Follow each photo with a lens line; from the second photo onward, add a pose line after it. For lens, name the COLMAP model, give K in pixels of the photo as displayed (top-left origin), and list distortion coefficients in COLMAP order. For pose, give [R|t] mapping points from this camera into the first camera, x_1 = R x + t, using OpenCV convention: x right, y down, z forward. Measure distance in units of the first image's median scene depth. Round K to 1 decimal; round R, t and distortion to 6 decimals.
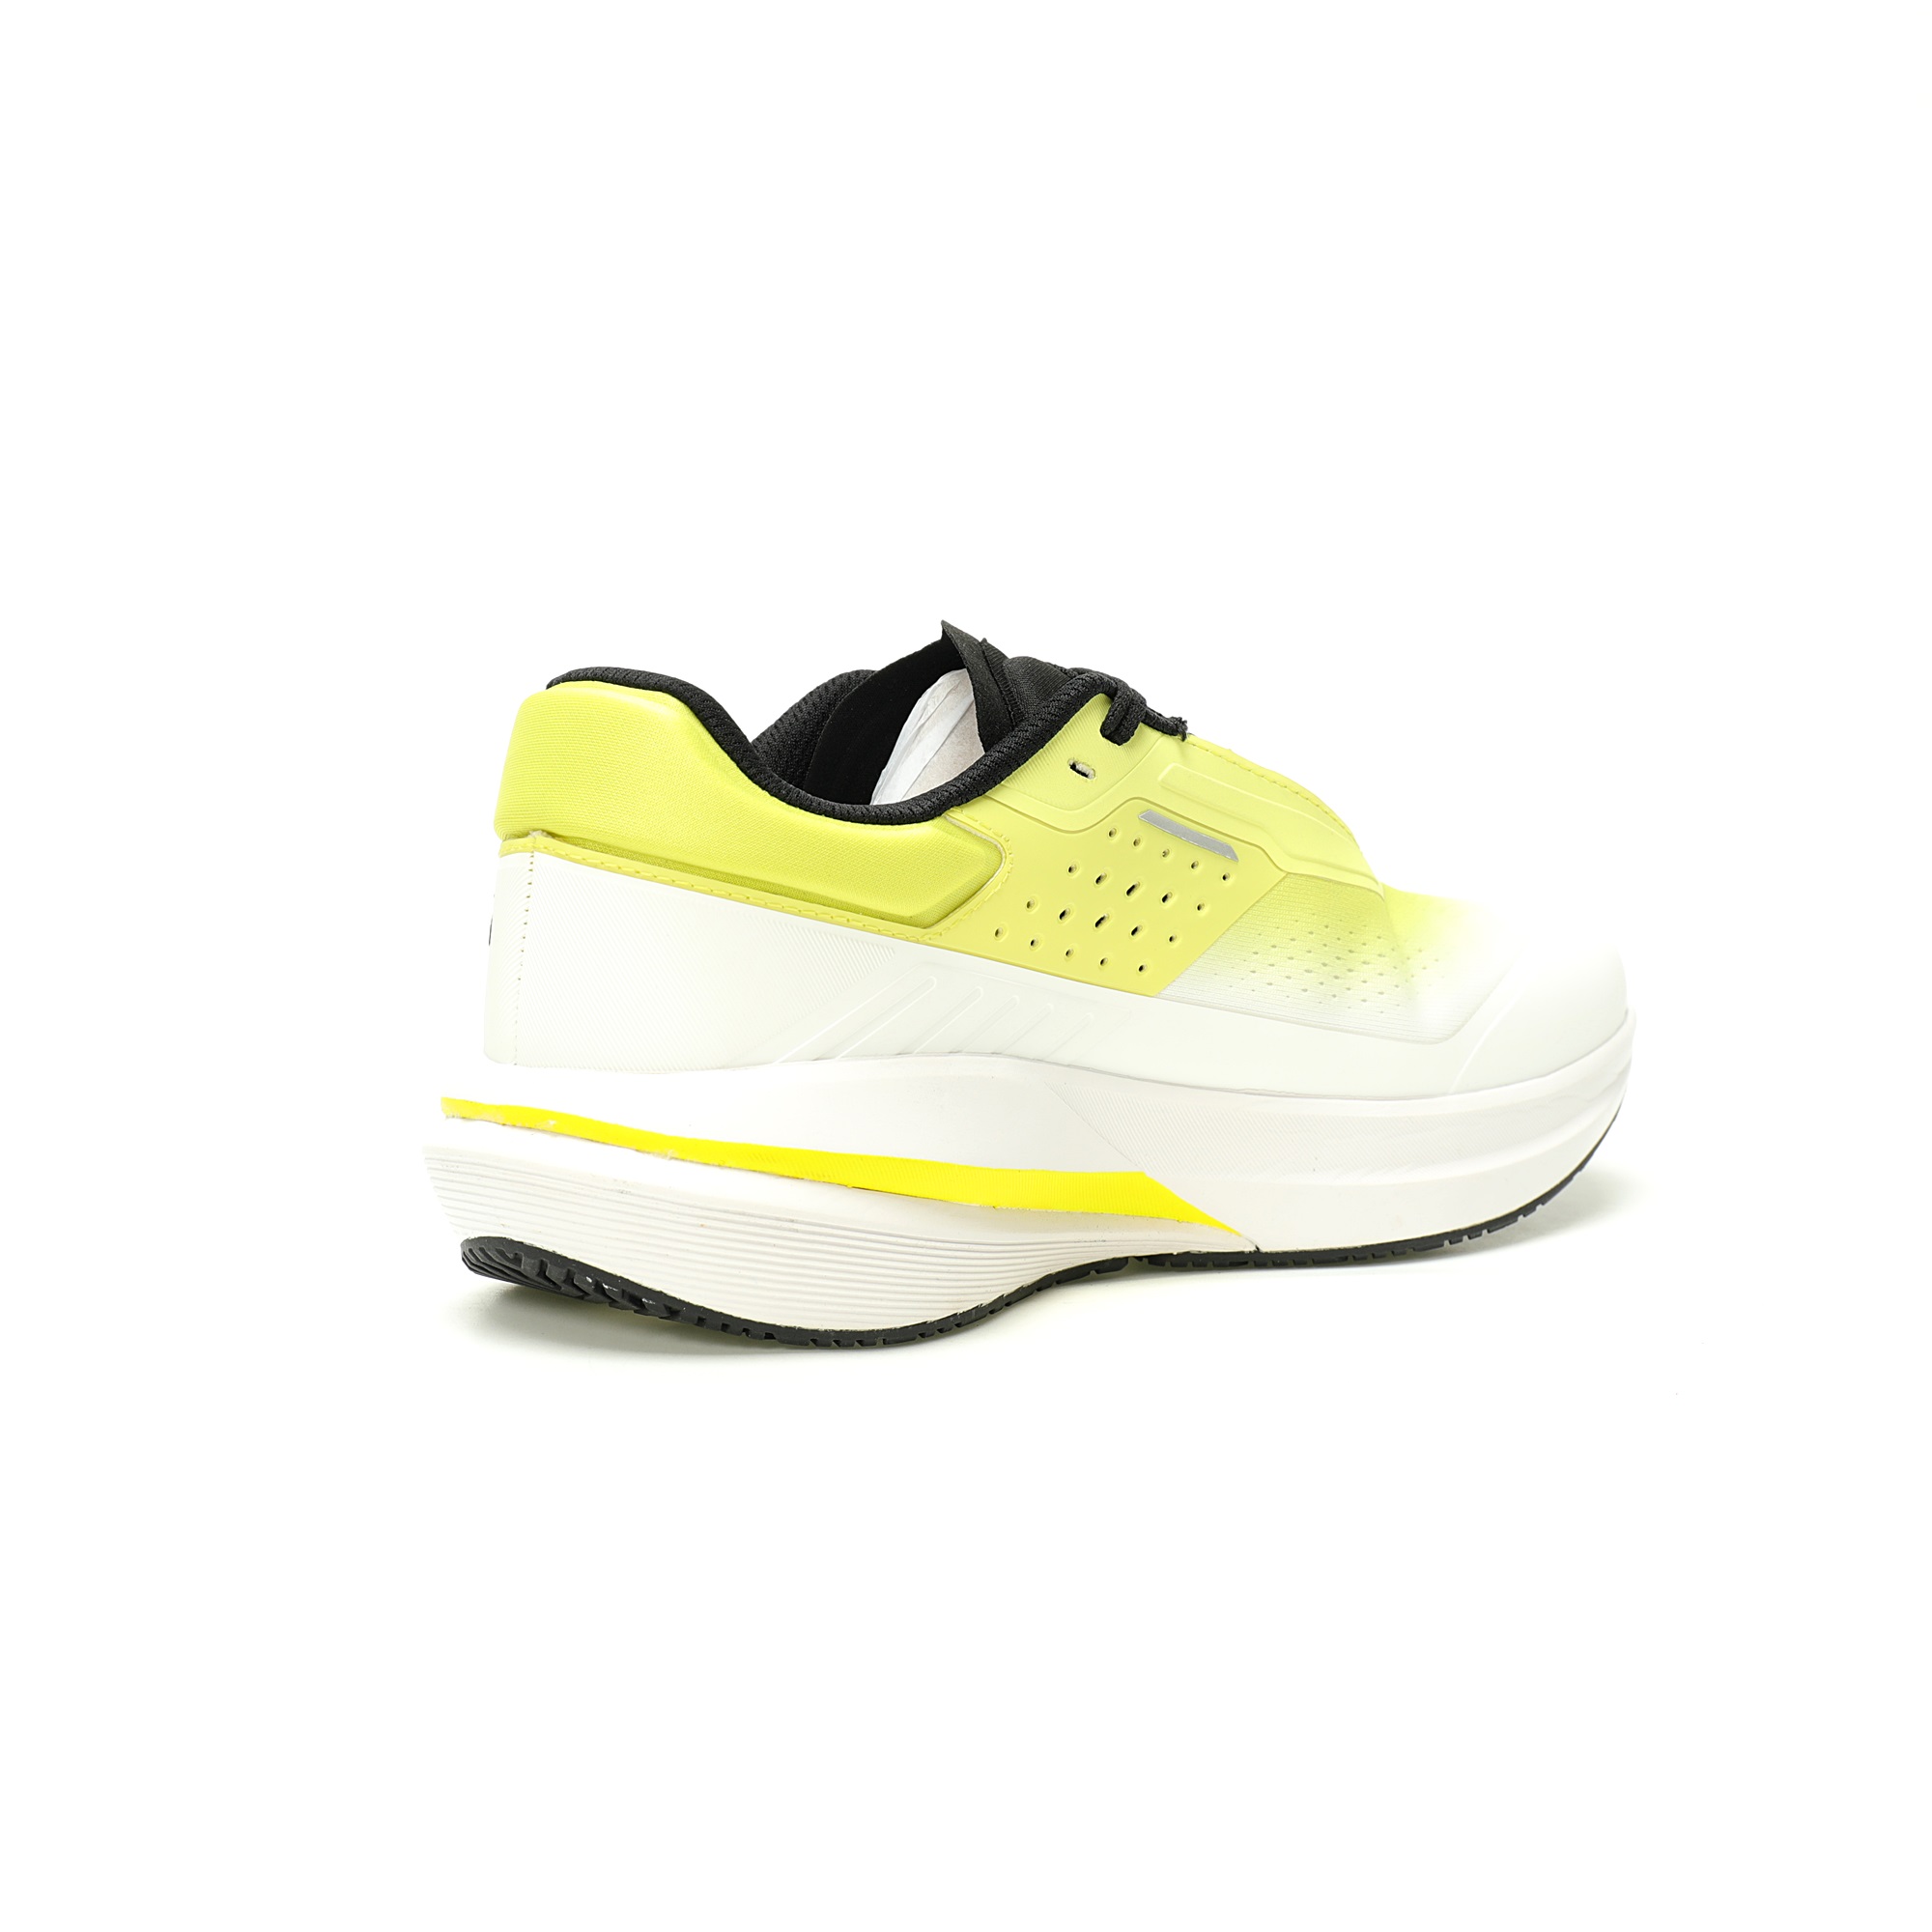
lens RADIAL K [[2726.9, 0, 966.0], [0, 2726.9, 966.0], [0, 0, 1]] dist [-0.001730, -0.005779]
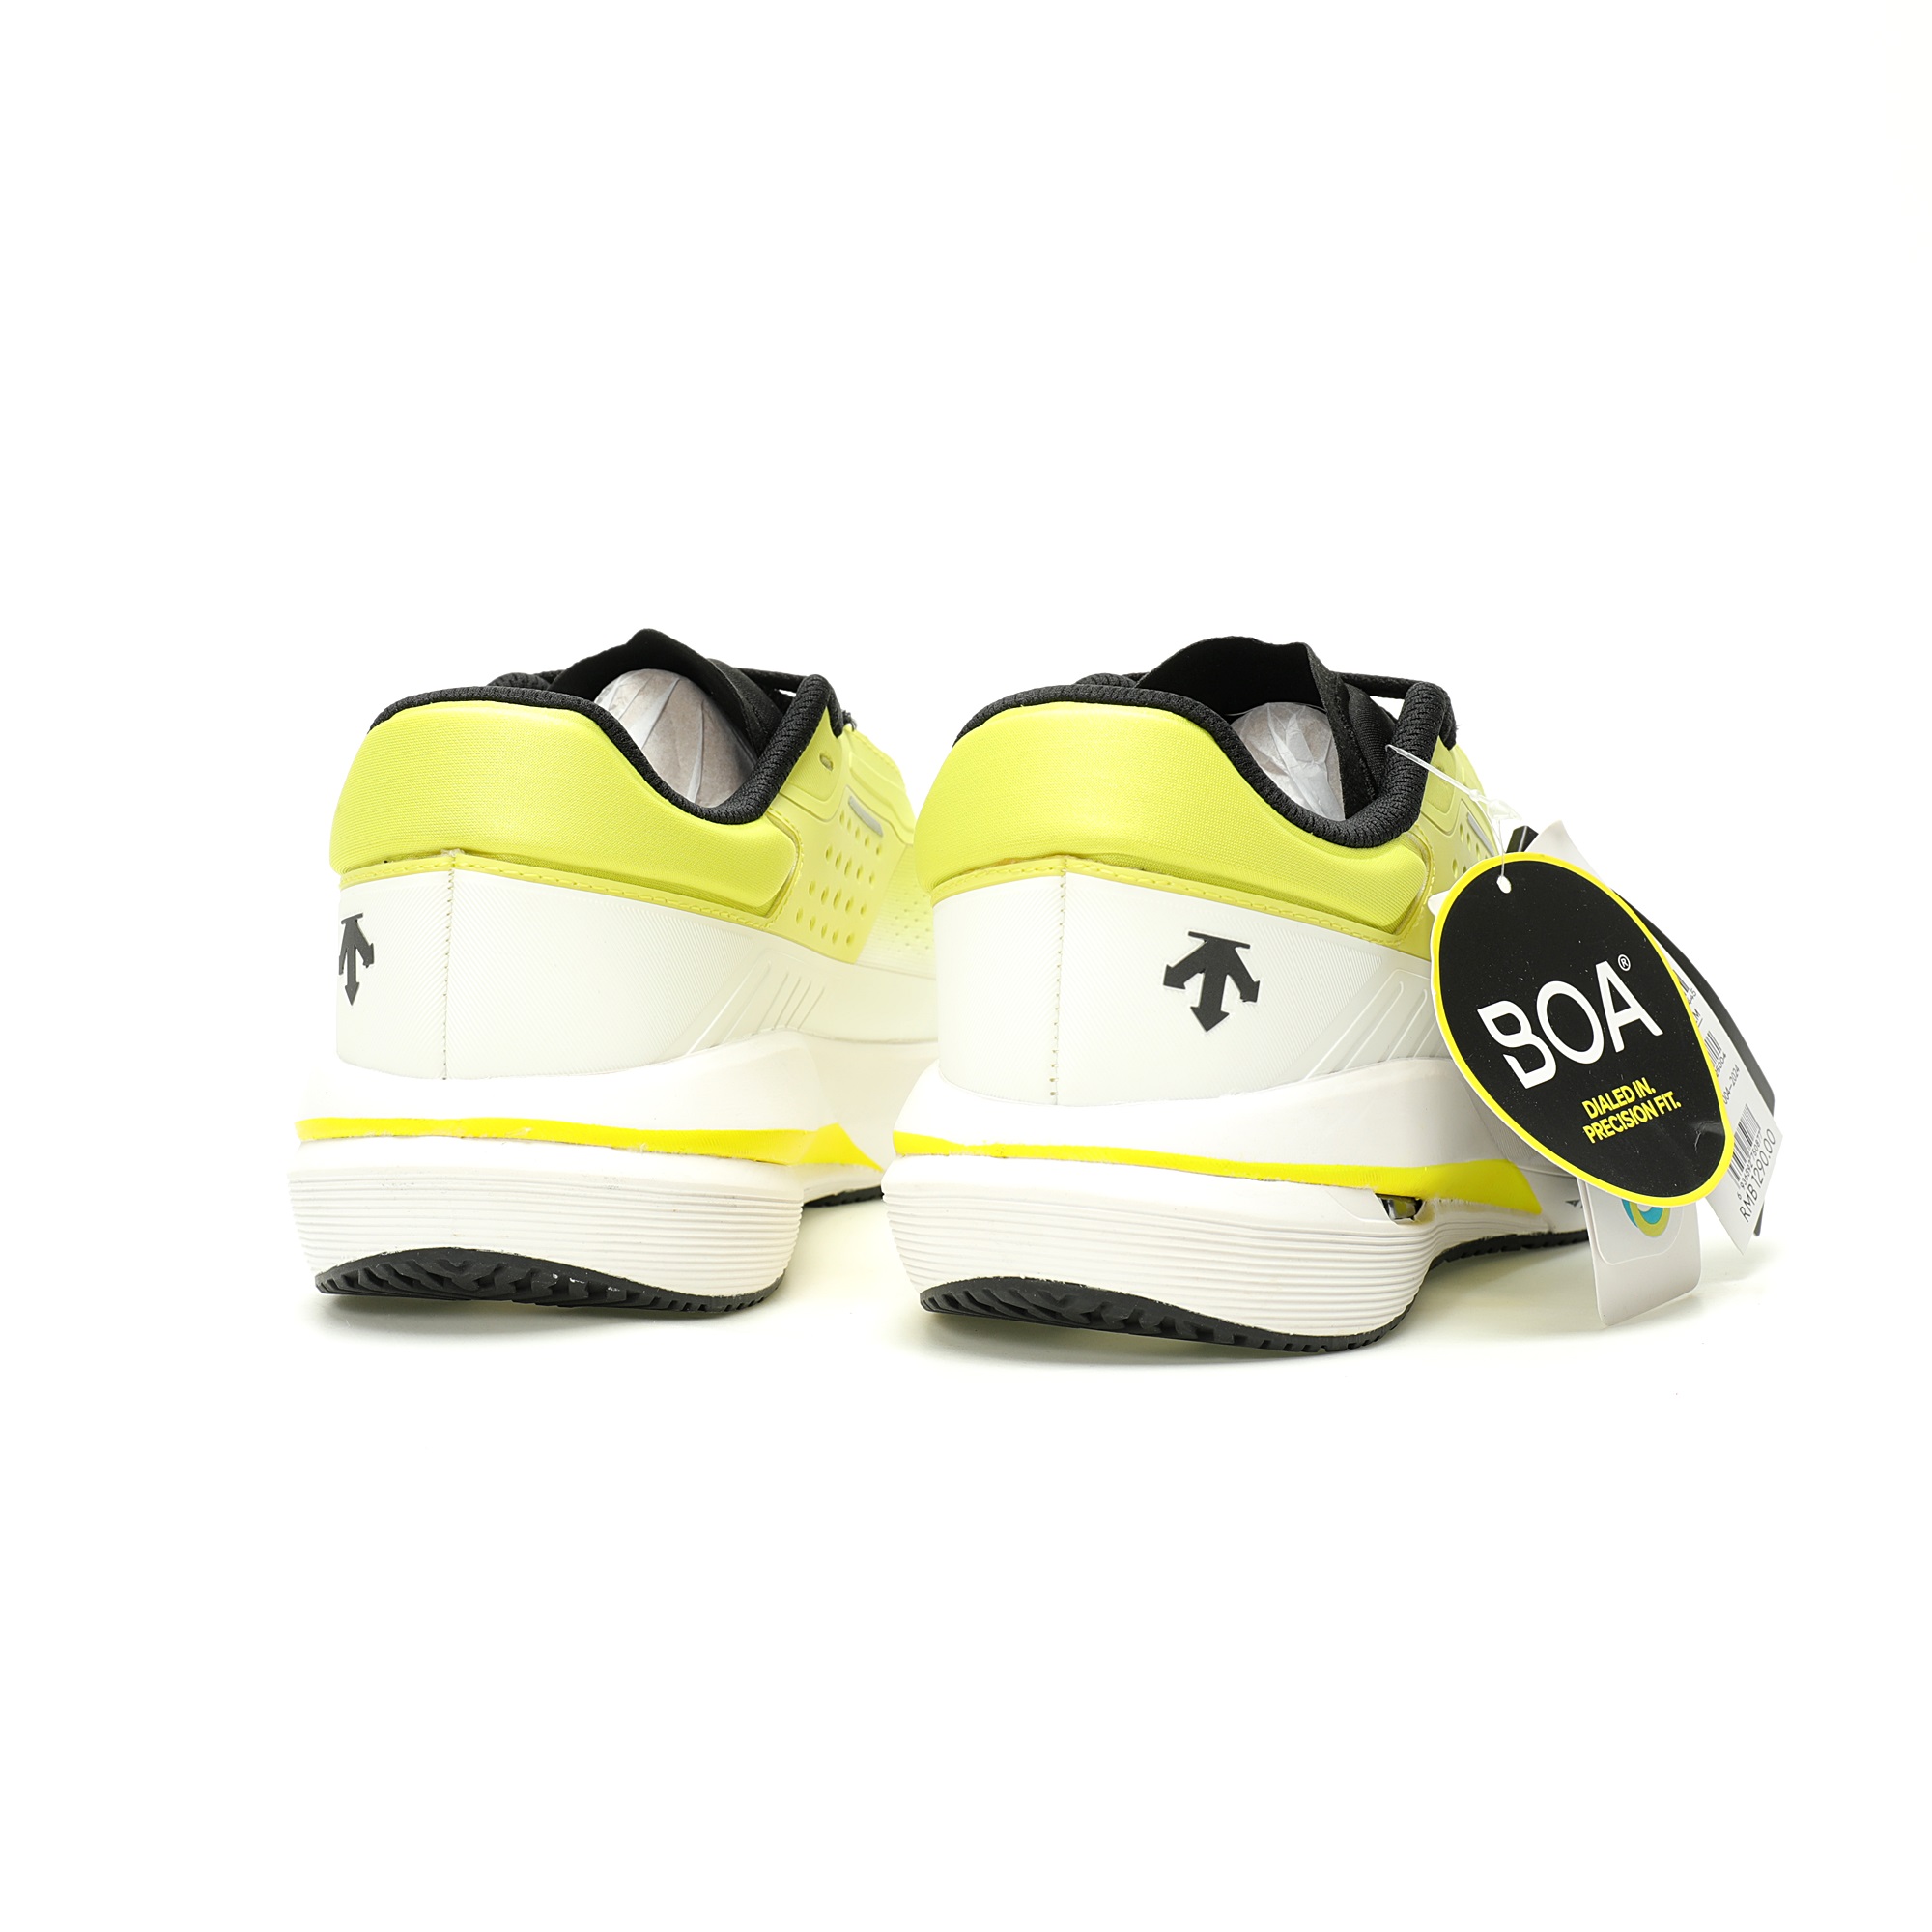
lens RADIAL K [[2726.9, 0, 966.0], [0, 2726.9, 966.0], [0, 0, 1]] dist [-0.001730, -0.005779]
pose [[0.866136, -0.076306, 0.493950, -0.507763], [0.062670, 0.997058, 0.044135, -0.039584], [-0.495865, -0.007271, 0.868369, 0.016816]]
